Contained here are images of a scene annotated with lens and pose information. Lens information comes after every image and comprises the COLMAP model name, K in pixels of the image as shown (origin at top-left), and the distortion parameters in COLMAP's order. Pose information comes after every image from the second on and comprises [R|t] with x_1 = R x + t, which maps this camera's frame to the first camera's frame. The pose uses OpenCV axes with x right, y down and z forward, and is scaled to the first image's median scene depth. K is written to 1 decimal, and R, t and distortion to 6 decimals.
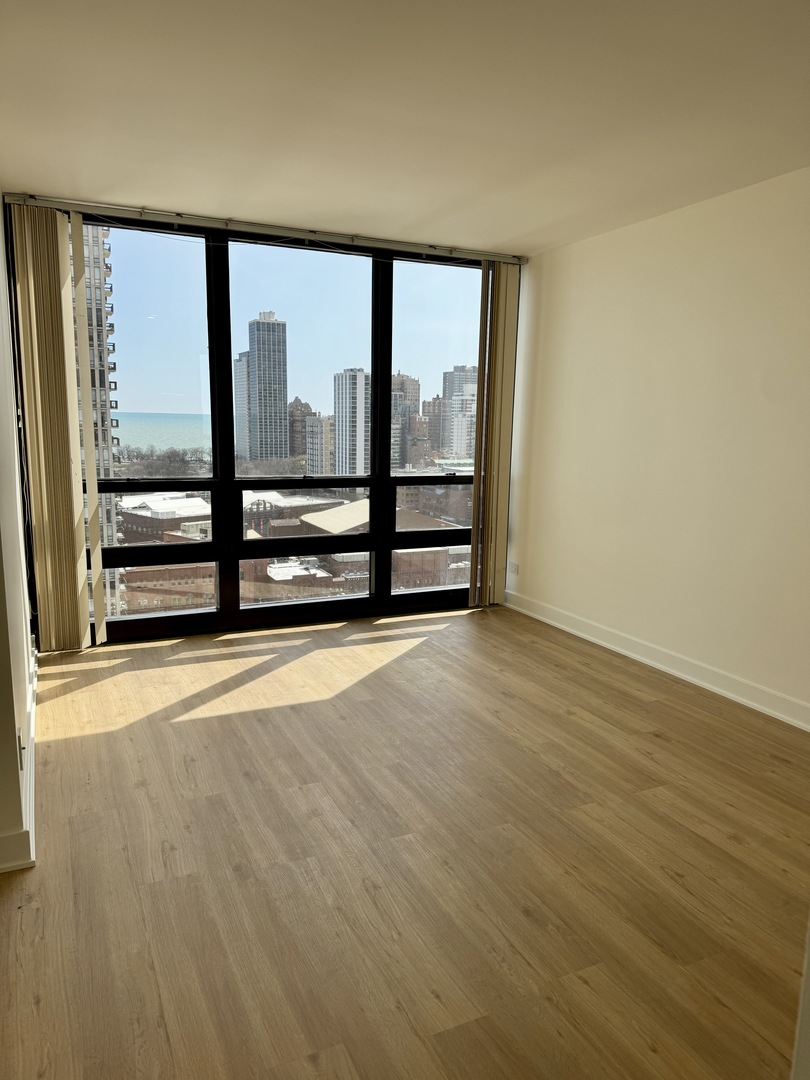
lens RADIAL K [[754.2, 0, 420.7], [0, 754.2, 545.3], [0, 0, 1]] dist [0.070989, -0.088871]
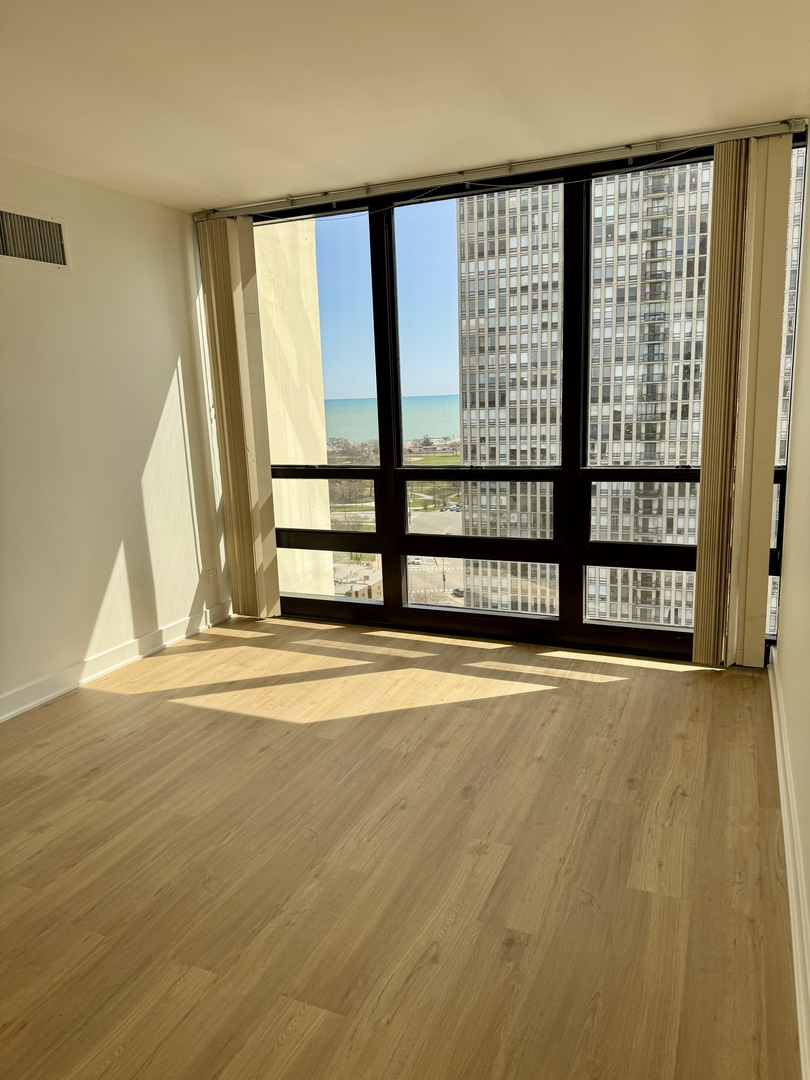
lens RADIAL K [[754.2, 0, 383.7], [0, 754.2, 523.9], [0, 0, 1]] dist [0.070989, -0.088871]
pose [[0.645953, 0.086448, -0.758467, 0.516489], [-0.078838, 0.995809, 0.046356, -0.069395], [0.759295, 0.029852, 0.650061, 0.419147]]
